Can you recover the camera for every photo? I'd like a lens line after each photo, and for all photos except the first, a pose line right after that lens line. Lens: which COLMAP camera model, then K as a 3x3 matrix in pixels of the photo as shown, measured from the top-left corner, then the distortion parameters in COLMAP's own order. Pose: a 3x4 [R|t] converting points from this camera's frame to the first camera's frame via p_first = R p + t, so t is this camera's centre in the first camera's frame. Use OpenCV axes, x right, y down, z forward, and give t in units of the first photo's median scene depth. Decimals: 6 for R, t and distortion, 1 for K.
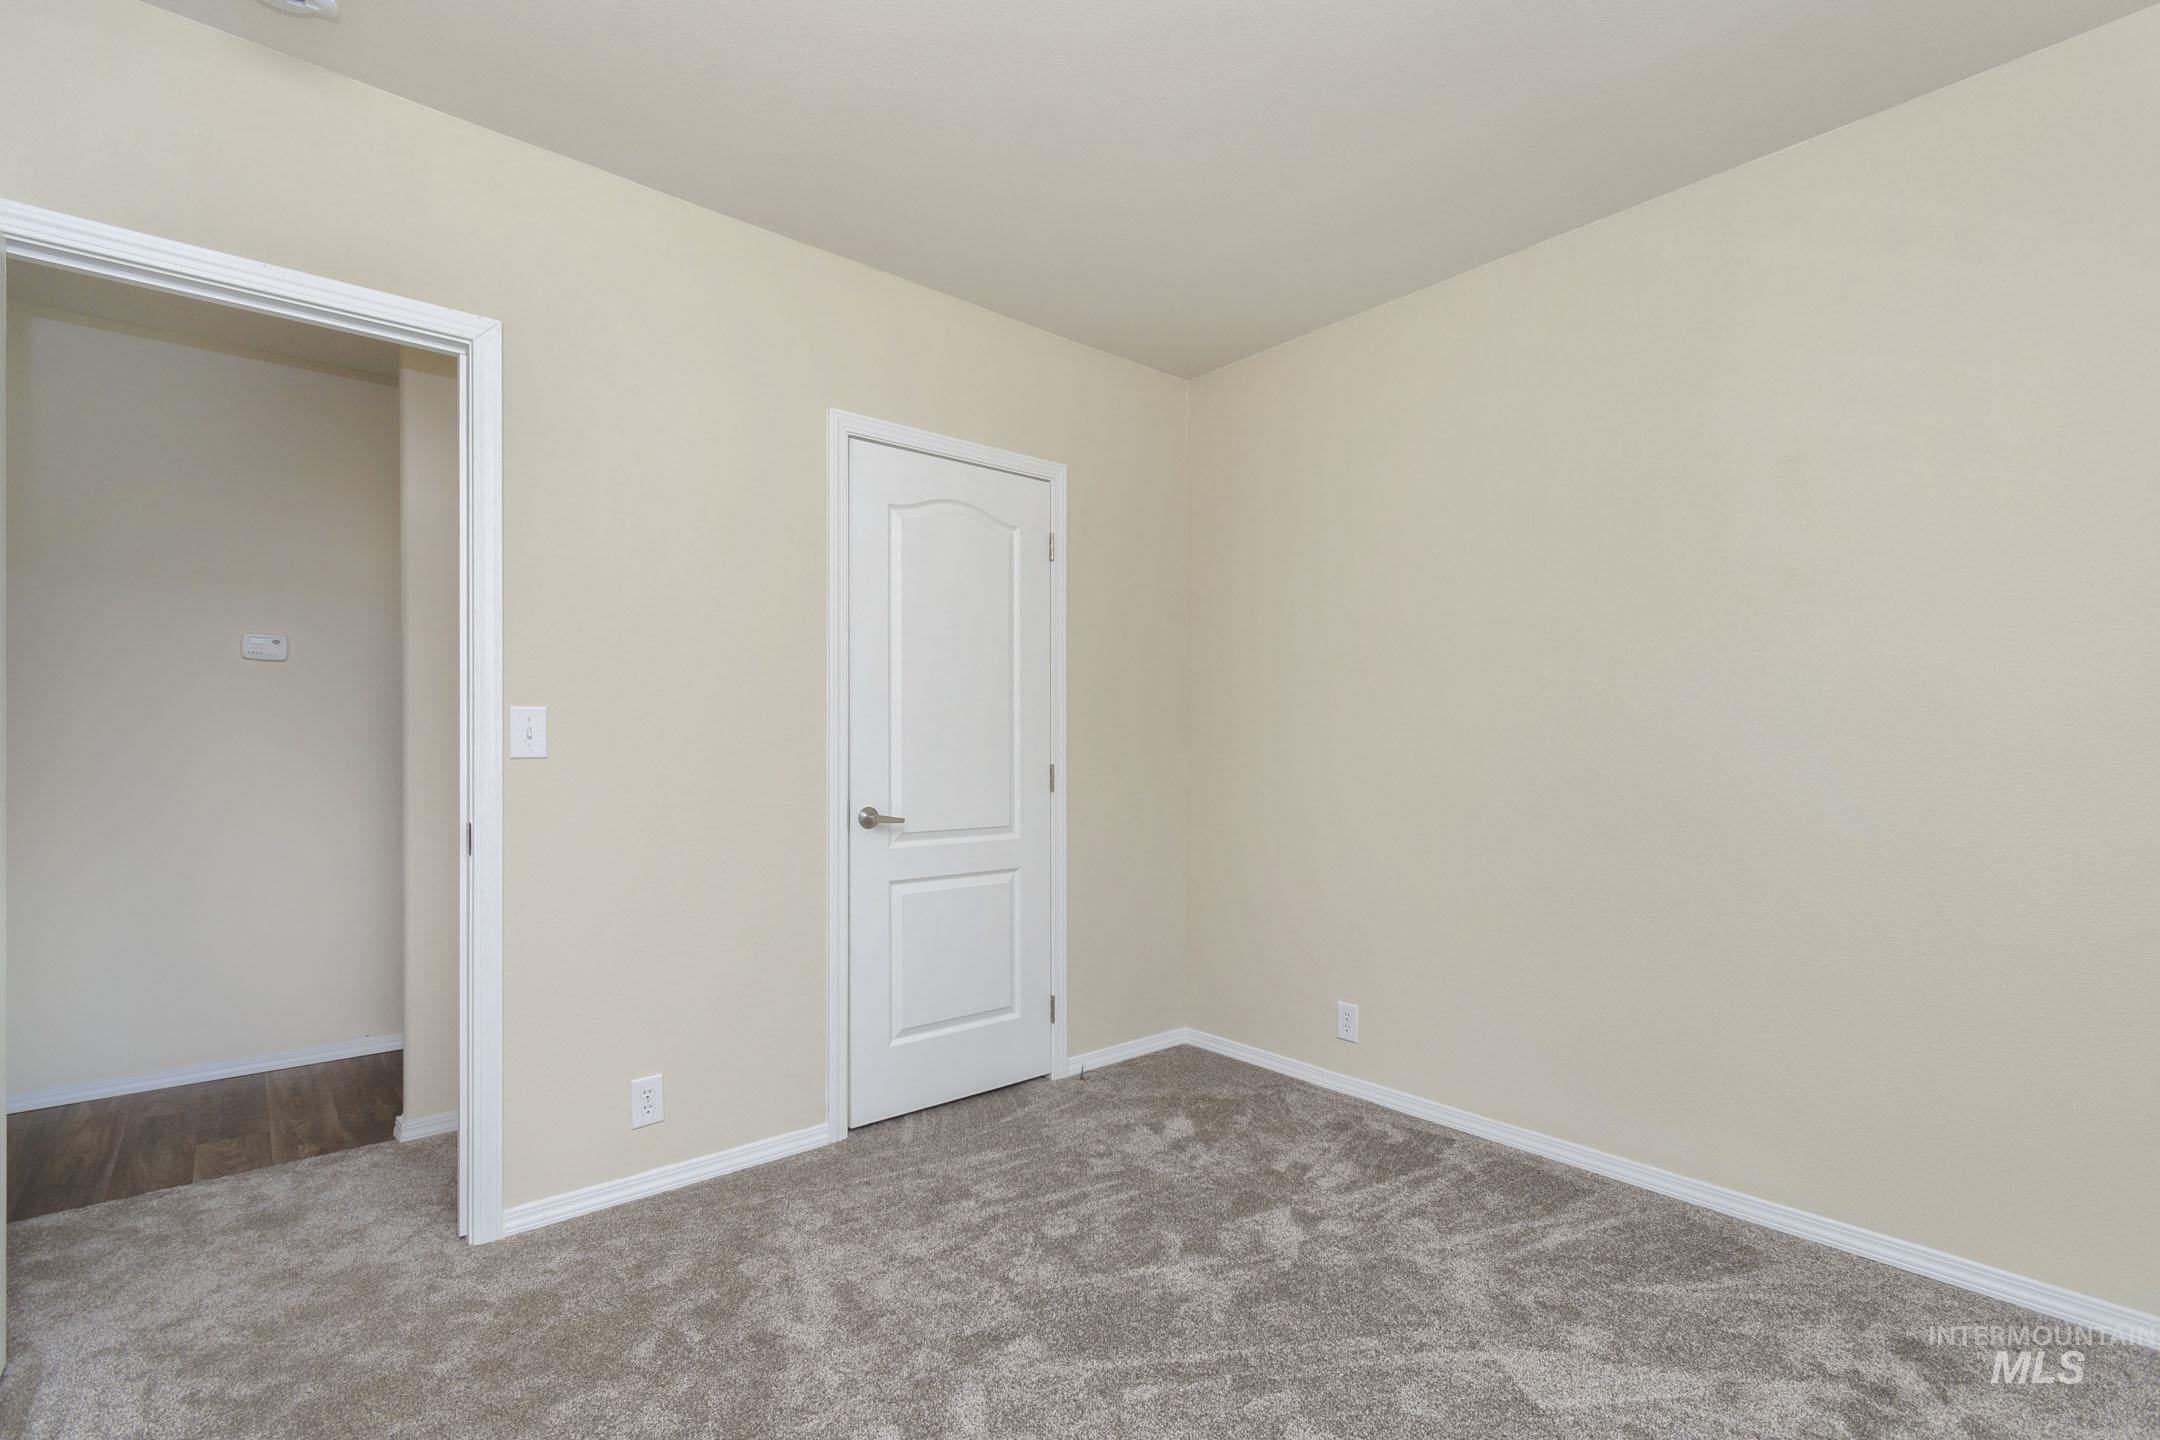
lens RADIAL K [[967.3, 0, 1076.5], [0, 967.3, 719.6], [0, 0, 1]] dist [0.003713, 0.000170]
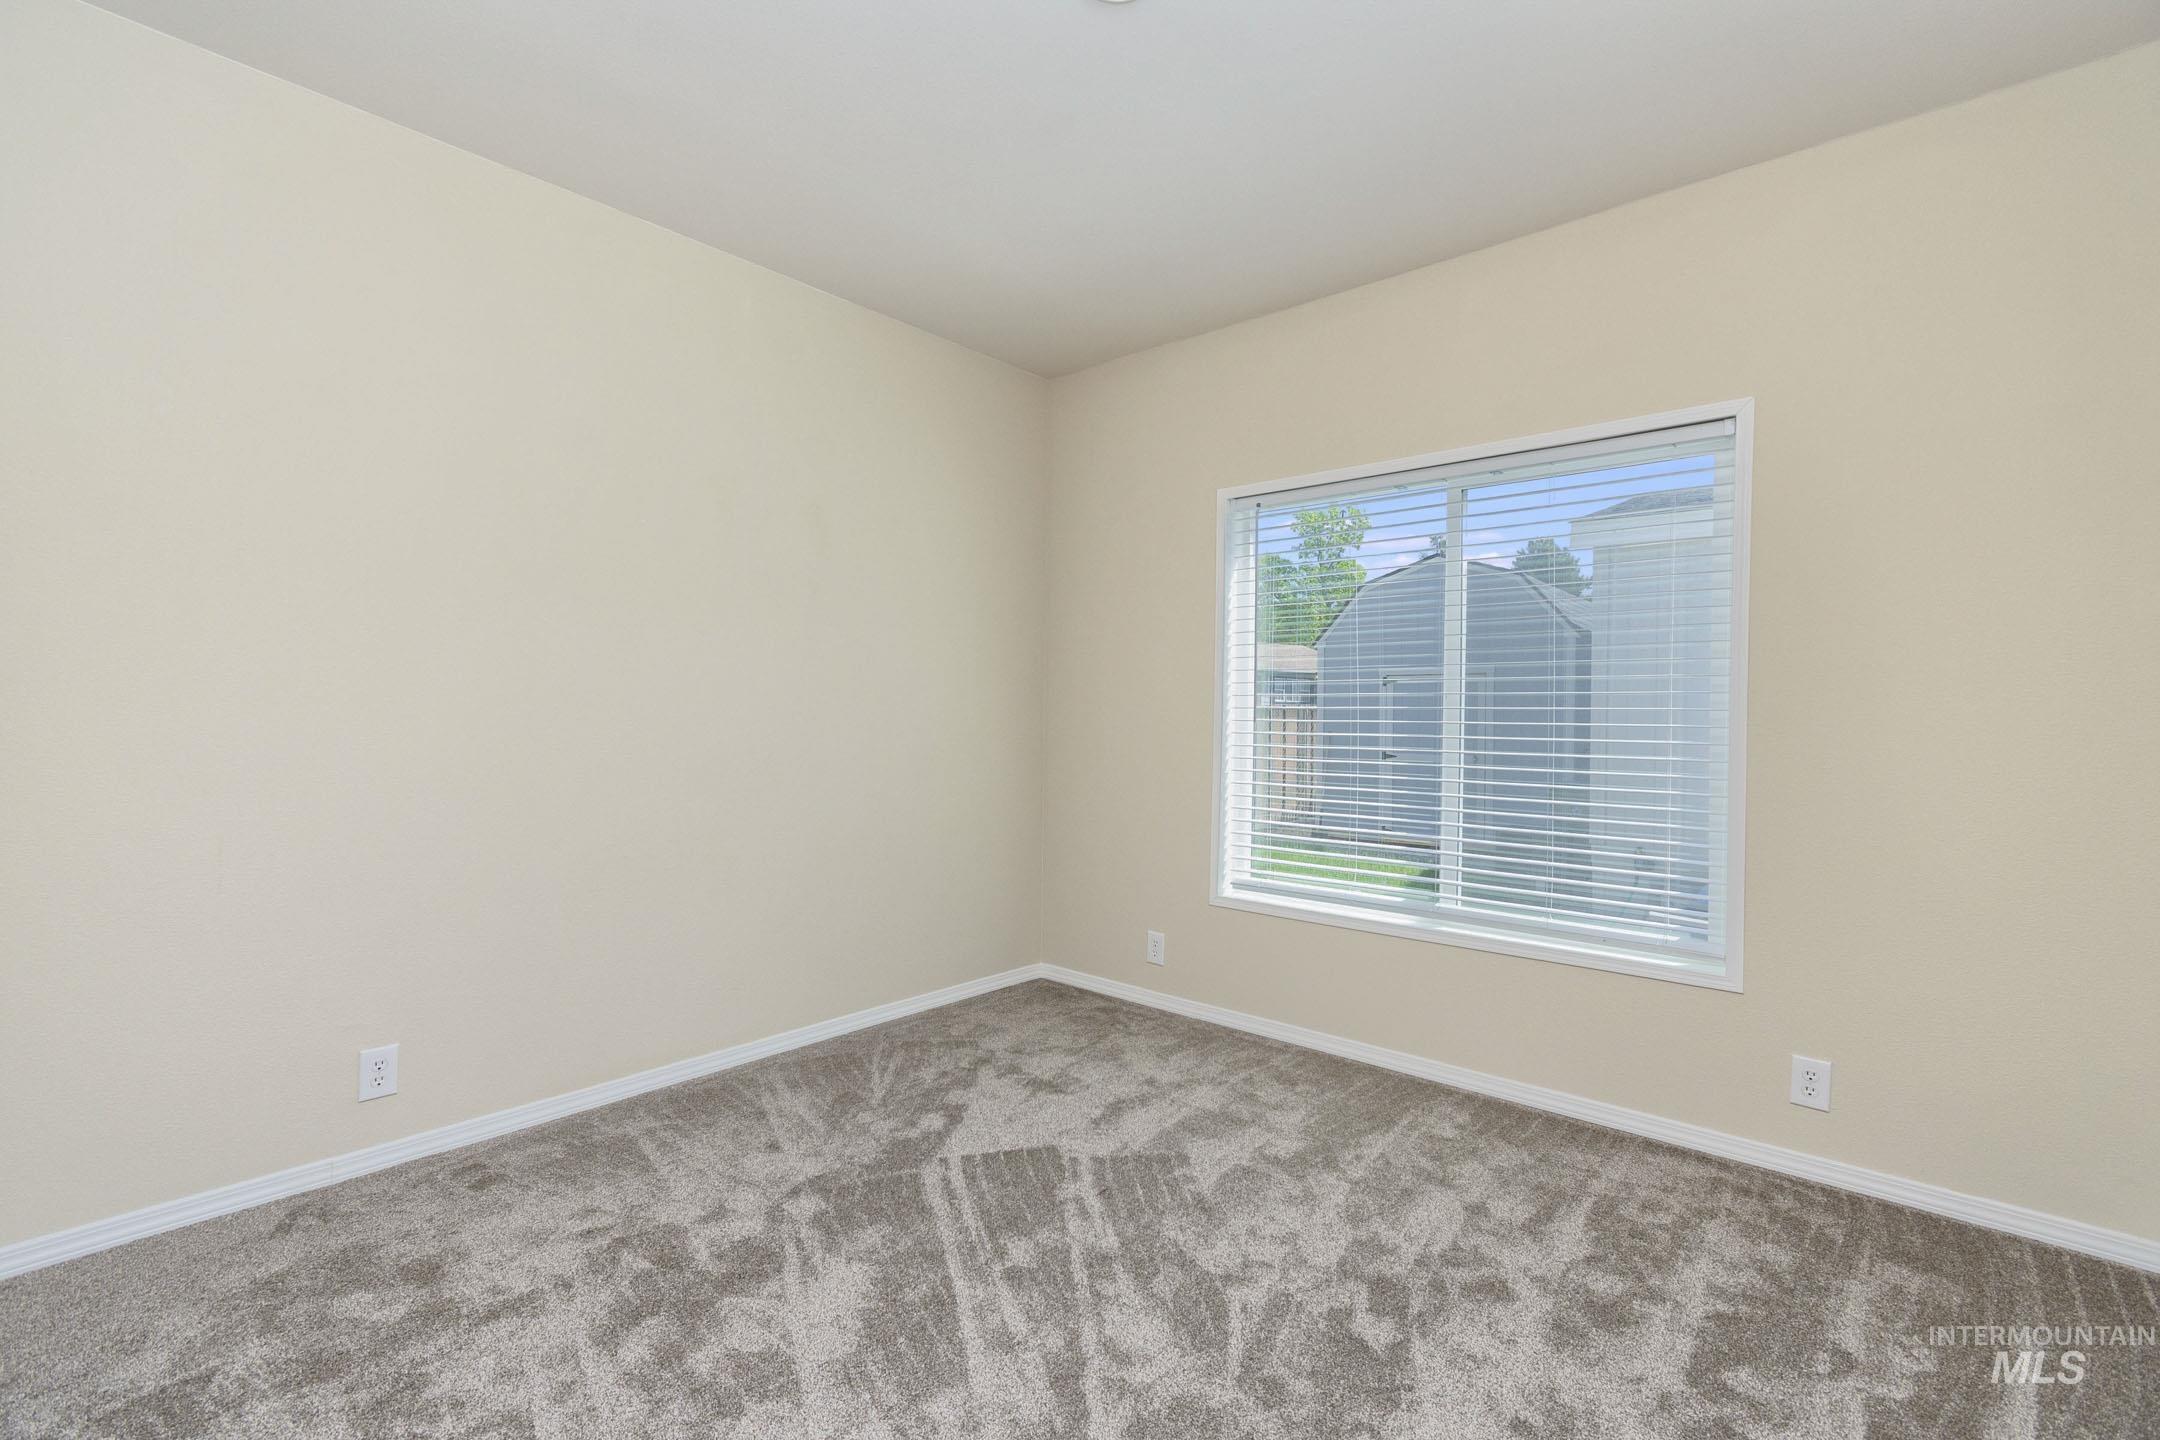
lens RADIAL K [[967.3, 0, 1076.5], [0, 967.3, 719.6], [0, 0, 1]] dist [0.003713, 0.000170]
pose [[-0.139846, -0.012287, 0.990097, -0.707145], [-0.042433, 0.999079, 0.006405, 0.022330], [-0.989264, -0.041117, -0.140239, 0.799195]]
